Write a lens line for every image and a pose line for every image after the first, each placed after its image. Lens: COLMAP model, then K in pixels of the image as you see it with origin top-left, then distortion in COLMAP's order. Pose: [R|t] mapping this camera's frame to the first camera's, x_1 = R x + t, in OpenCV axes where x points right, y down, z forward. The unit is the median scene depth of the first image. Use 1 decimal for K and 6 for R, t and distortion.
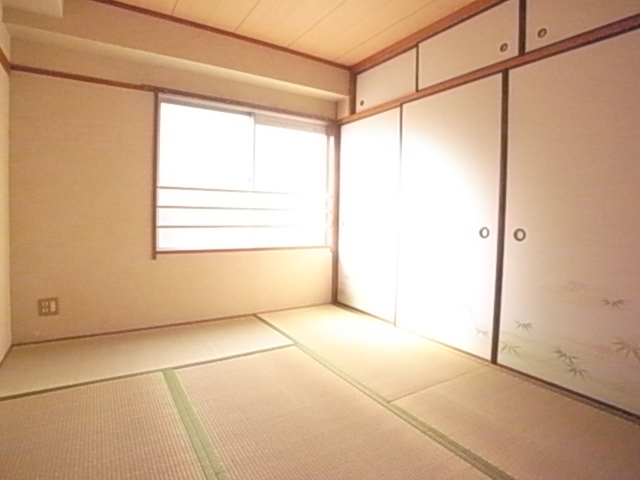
lens RADIAL K [[353.3, 0, 319.4], [0, 353.3, 236.0], [0, 0, 1]] dist [-0.069508, 0.017149]
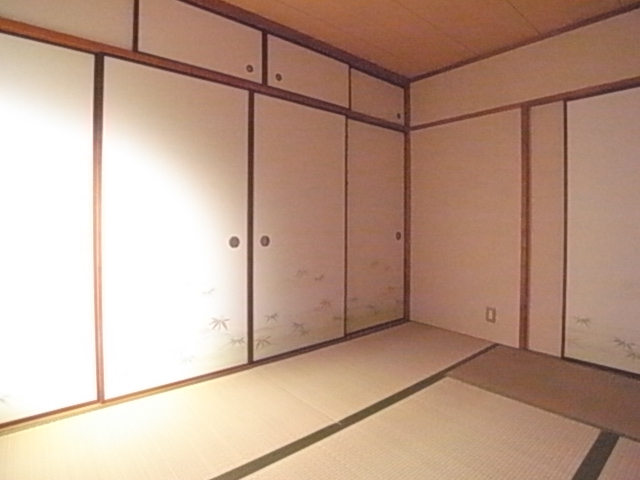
lens RADIAL K [[353.3, 0, 319.4], [0, 353.3, 236.0], [0, 0, 1]] dist [-0.069508, 0.017149]
pose [[-0.119777, -0.048321, 0.991624, -0.596265], [0.066384, 0.996190, 0.056562, -0.072234], [-0.990579, 0.072603, -0.116113, 0.939079]]
